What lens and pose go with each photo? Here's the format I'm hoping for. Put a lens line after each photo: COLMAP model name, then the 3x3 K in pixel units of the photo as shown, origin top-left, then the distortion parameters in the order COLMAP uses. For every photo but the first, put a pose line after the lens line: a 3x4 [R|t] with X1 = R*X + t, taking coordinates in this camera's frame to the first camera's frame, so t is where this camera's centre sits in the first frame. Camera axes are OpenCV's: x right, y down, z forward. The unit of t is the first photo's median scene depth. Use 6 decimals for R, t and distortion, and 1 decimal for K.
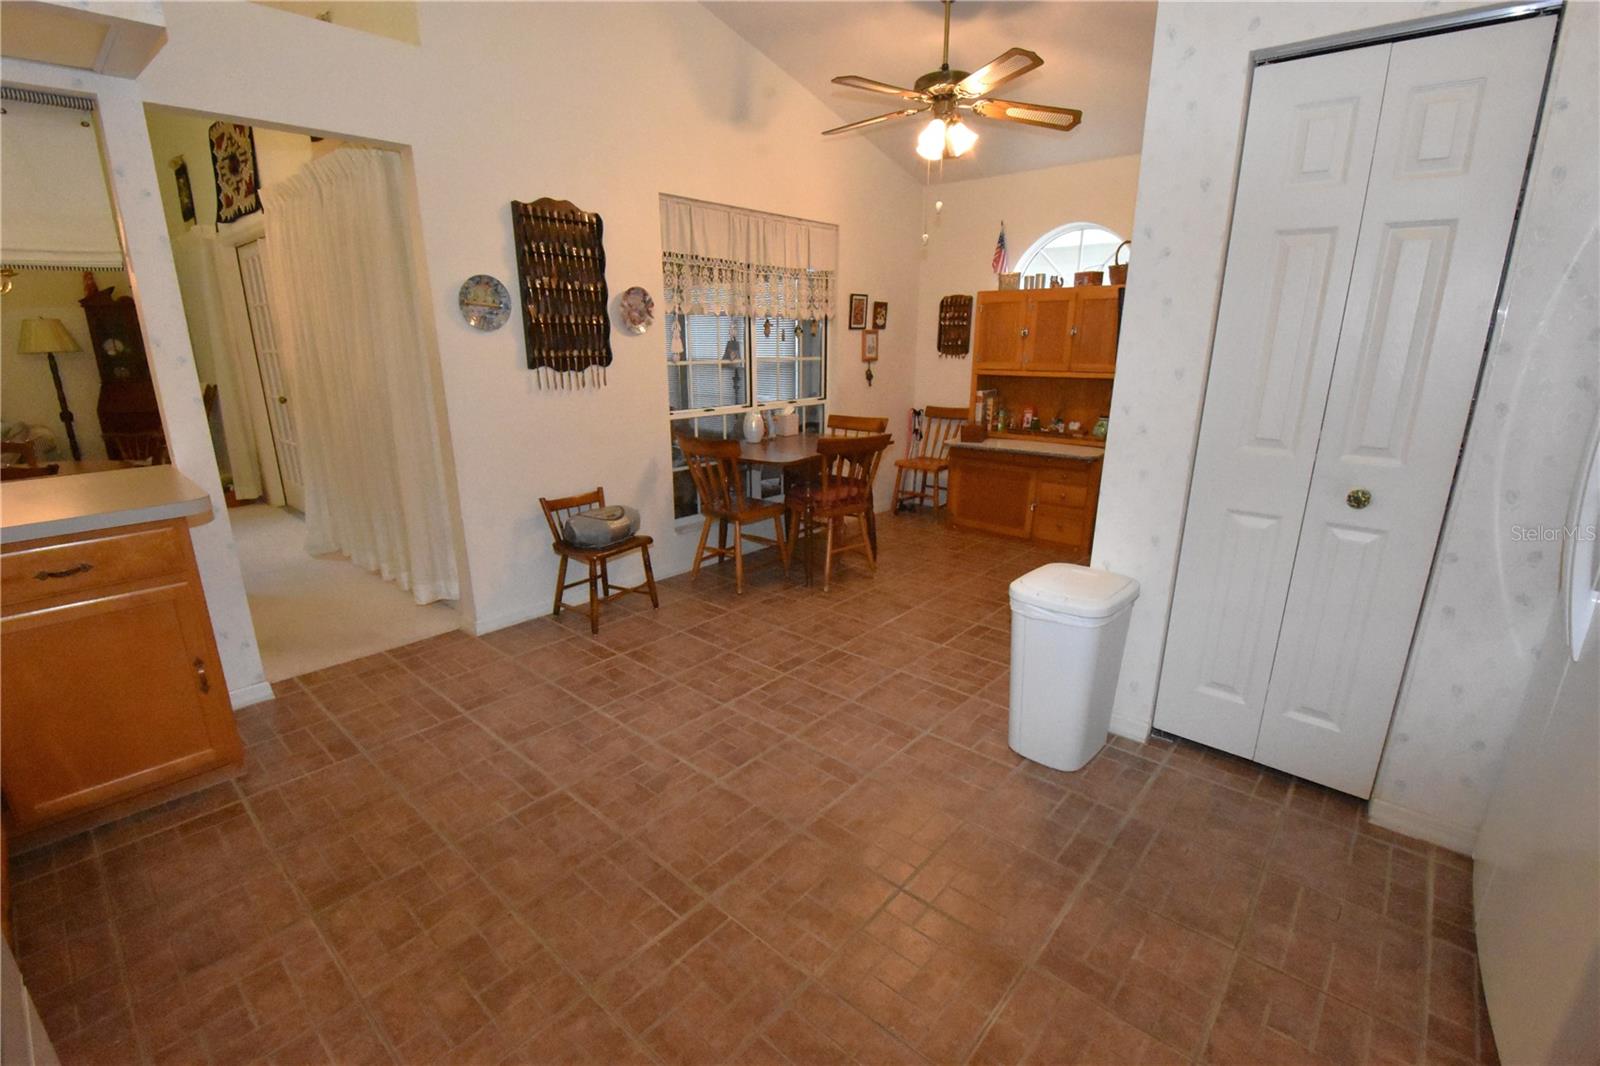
lens RADIAL K [[702.2, 0, 799.2], [0, 702.2, 536.3], [0, 0, 1]] dist [0.004693, -0.015840]
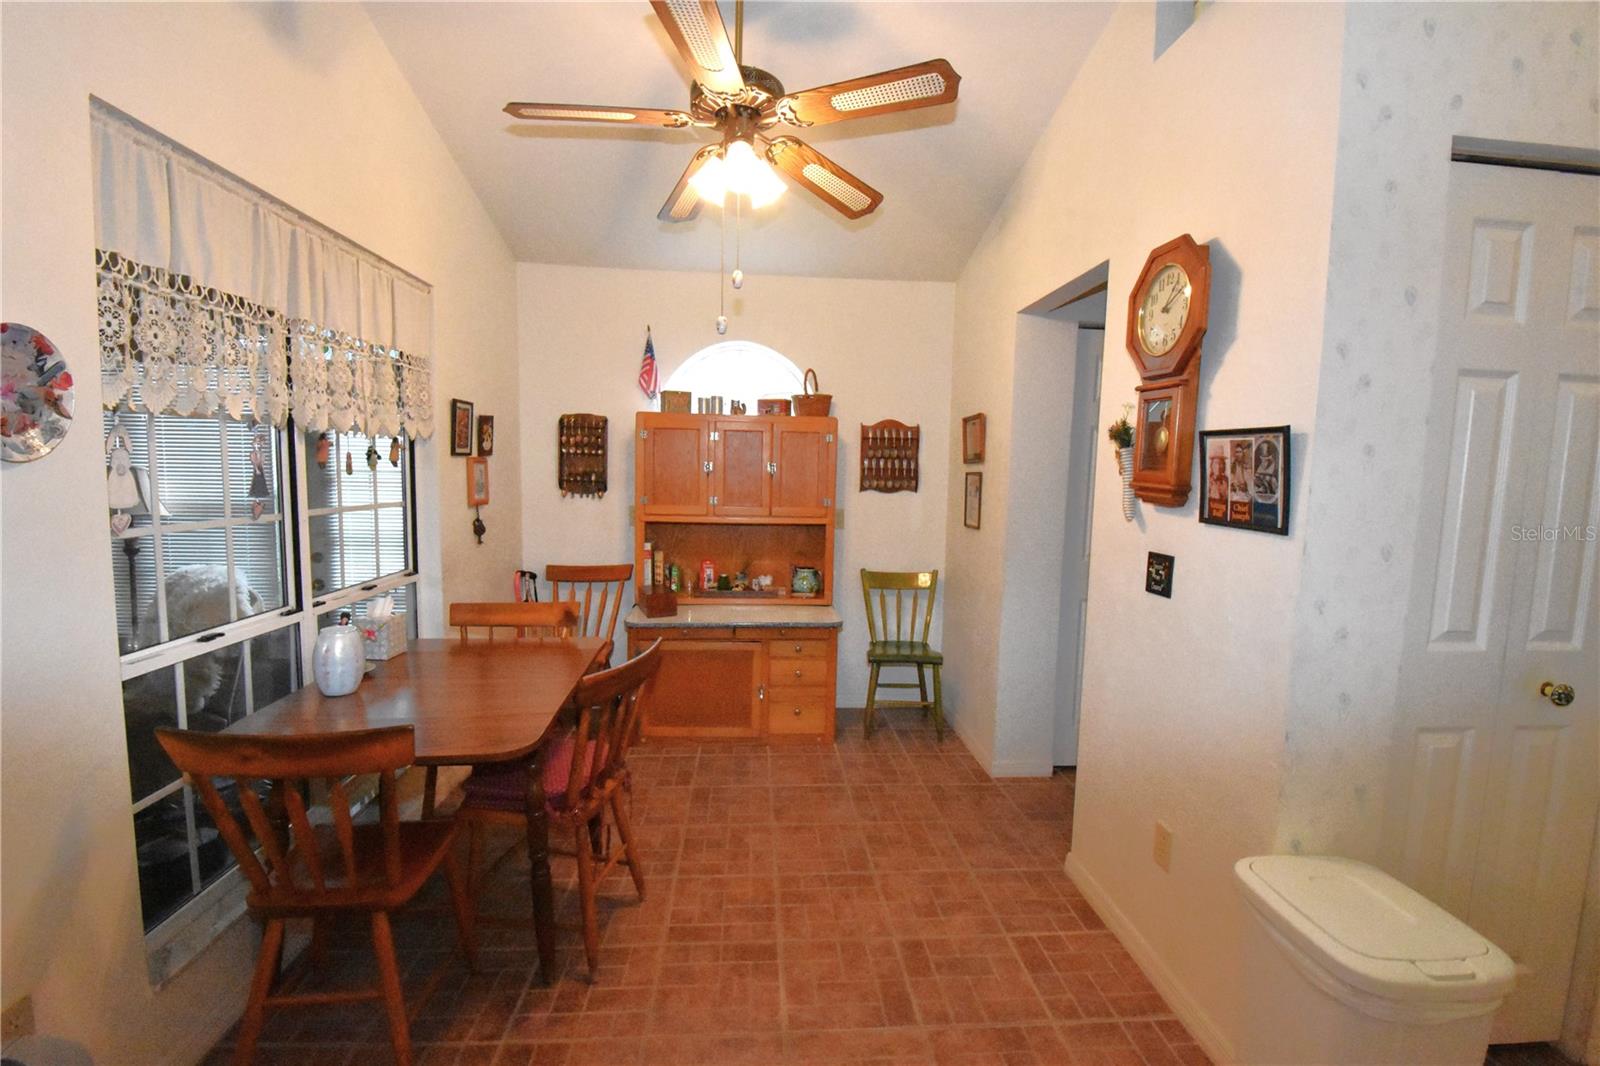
lens RADIAL K [[702.2, 0, 802.6], [0, 702.2, 537.3], [0, 0, 1]] dist [0.004693, -0.015840]
pose [[0.701695, -0.051445, 0.710618, -0.153884], [0.169922, 0.980693, -0.096791, -0.121588], [-0.691918, 0.188668, 0.696889, 0.402261]]
